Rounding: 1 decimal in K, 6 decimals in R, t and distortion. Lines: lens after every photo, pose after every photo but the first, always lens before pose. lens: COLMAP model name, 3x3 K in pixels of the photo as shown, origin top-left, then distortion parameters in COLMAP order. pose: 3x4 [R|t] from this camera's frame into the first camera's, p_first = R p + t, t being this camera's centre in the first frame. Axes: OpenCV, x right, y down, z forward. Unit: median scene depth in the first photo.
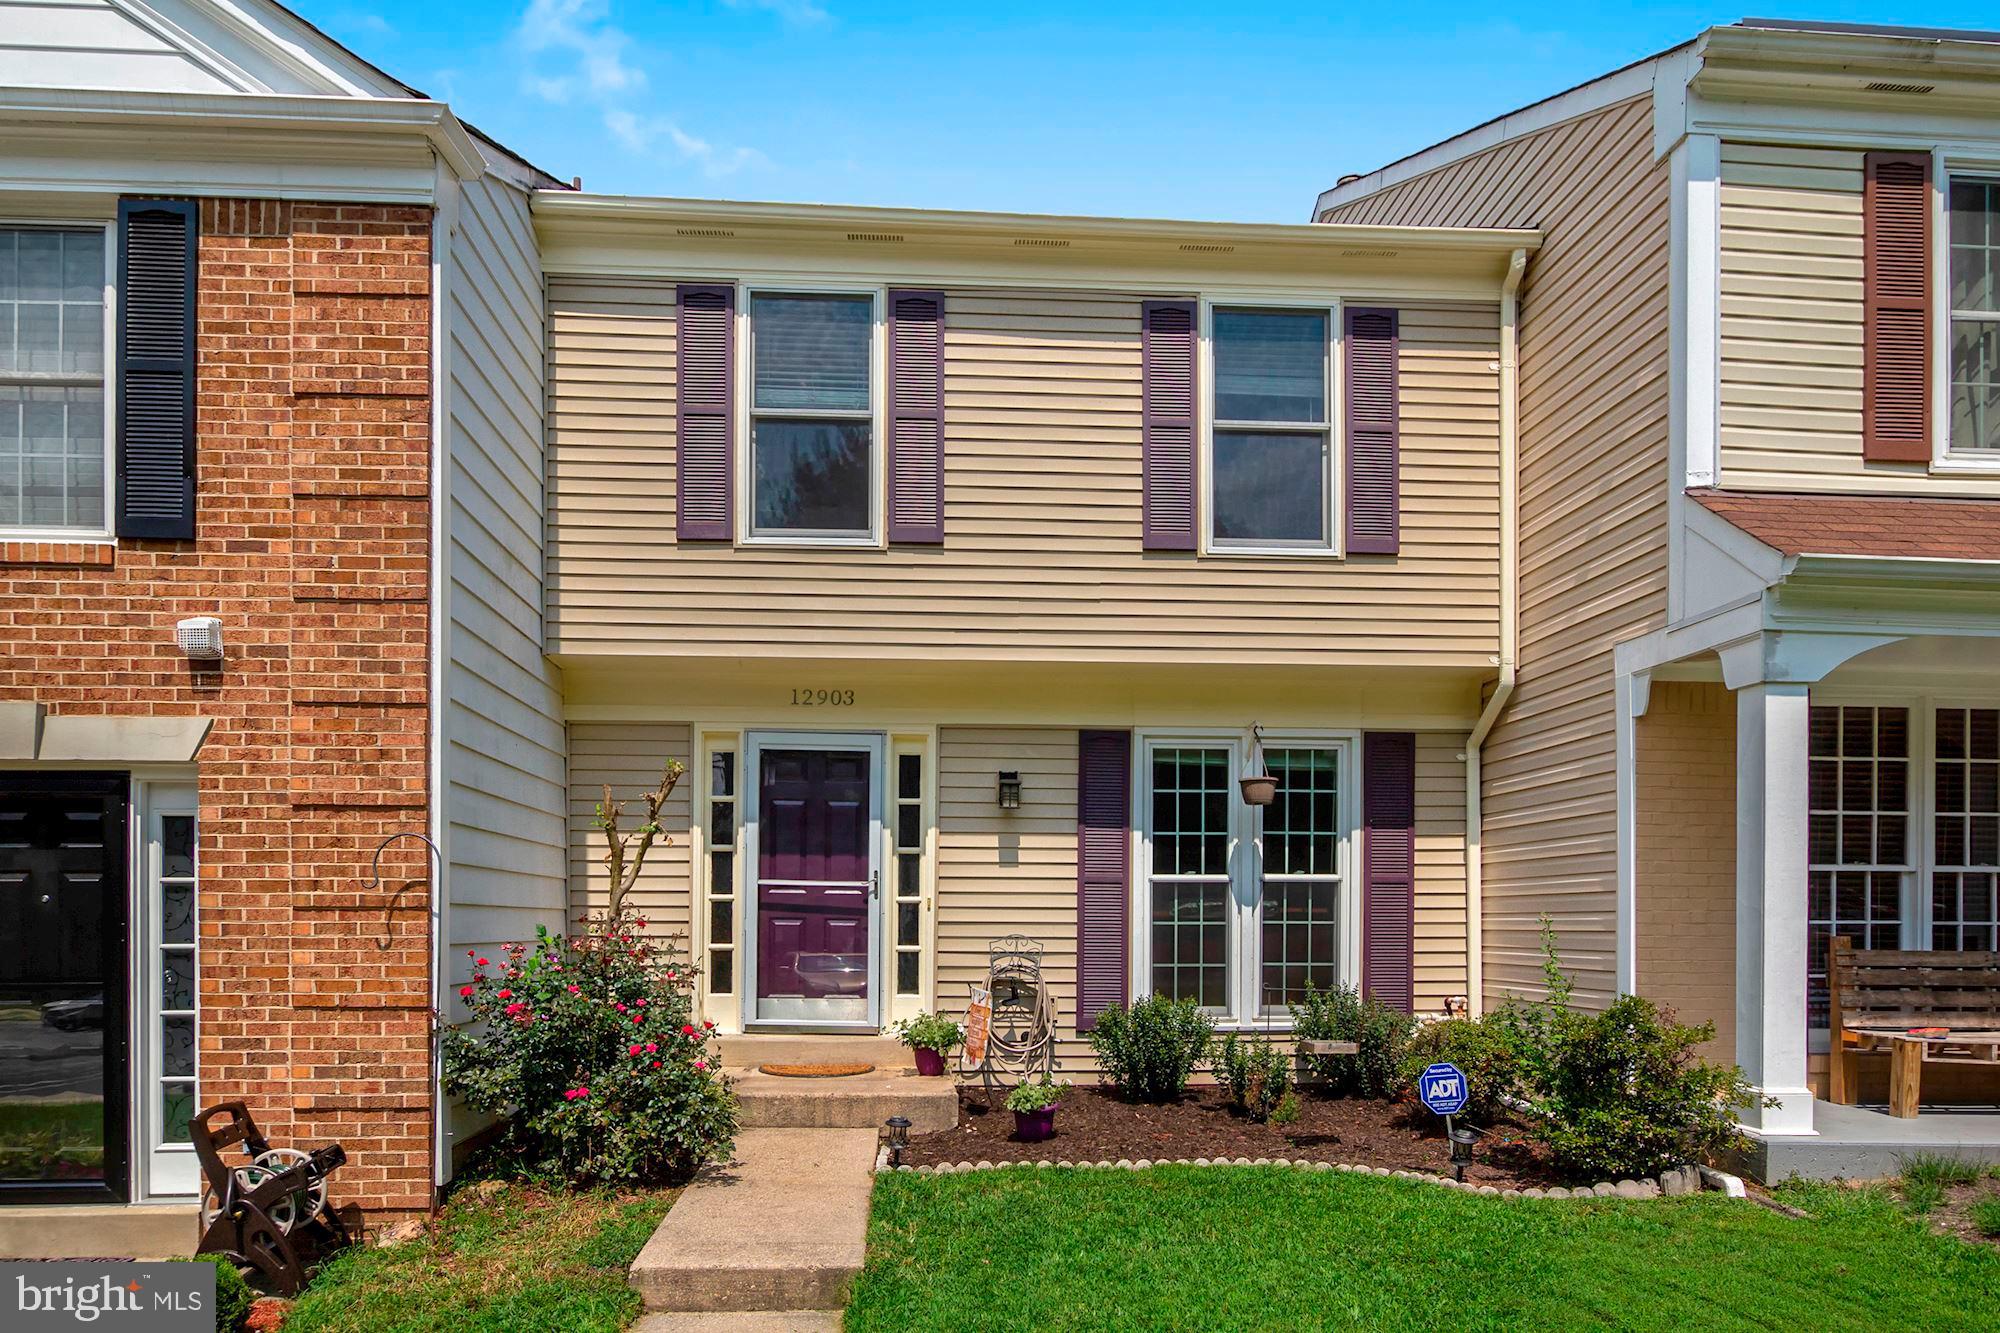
lens RADIAL K [[1290.9, 0, 995.0], [0, 1290.9, 739.0], [0, 0, 1]] dist [-0.004826, 0.002741]
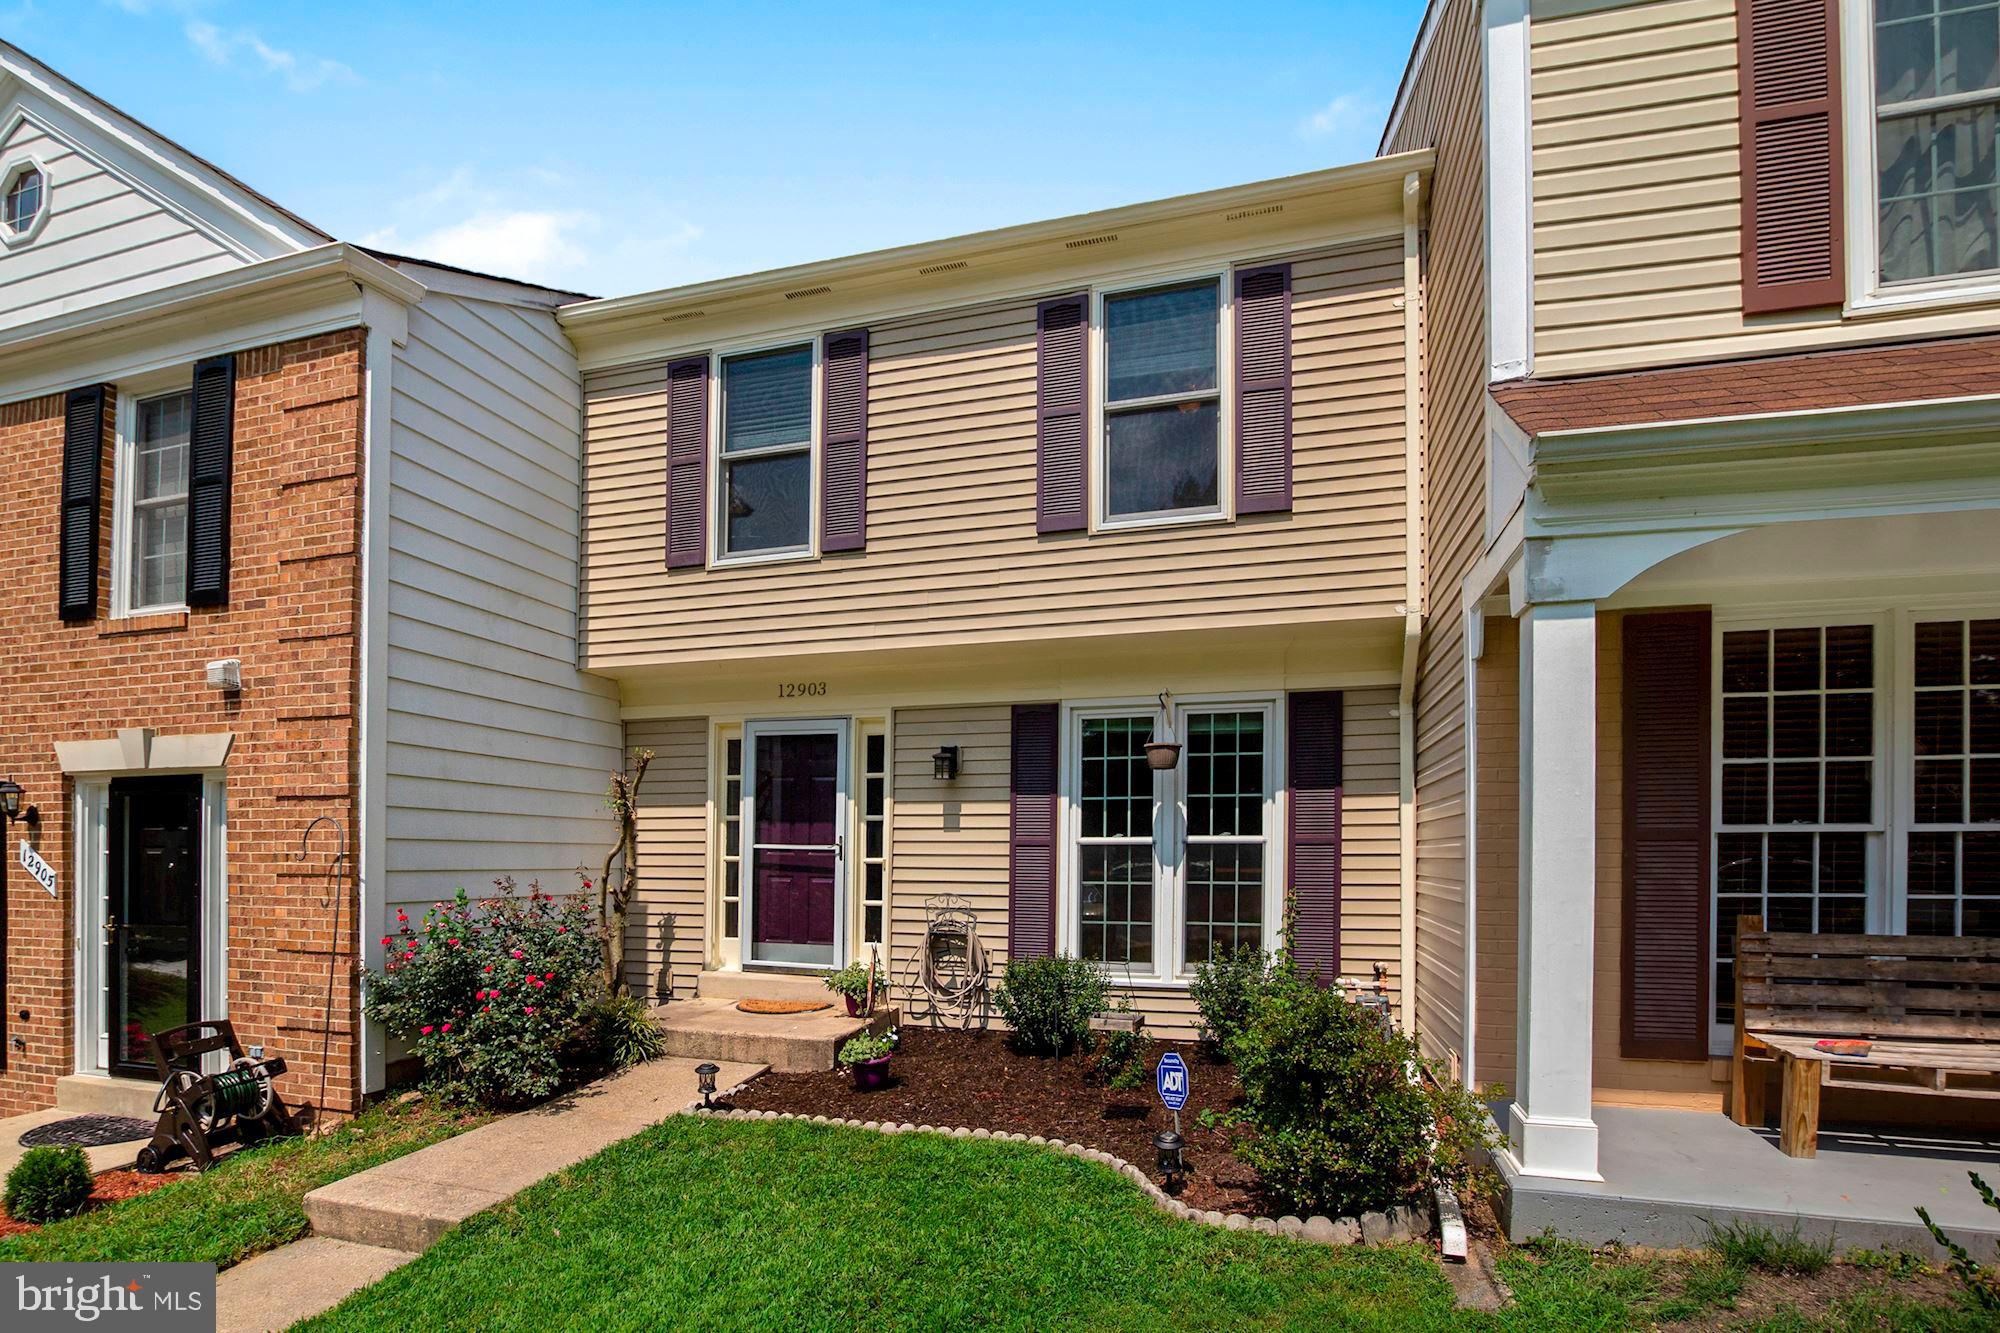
lens RADIAL K [[965.3, 0, 999.7], [0, 965.3, 732.6], [0, 0, 1]] dist [-0.021987, -0.000673]
pose [[0.940668, -0.043521, -0.336527, 0.348975], [0.047854, 0.998844, 0.004585, 0.012029], [0.335938, -0.020417, 0.941663, 0.238434]]
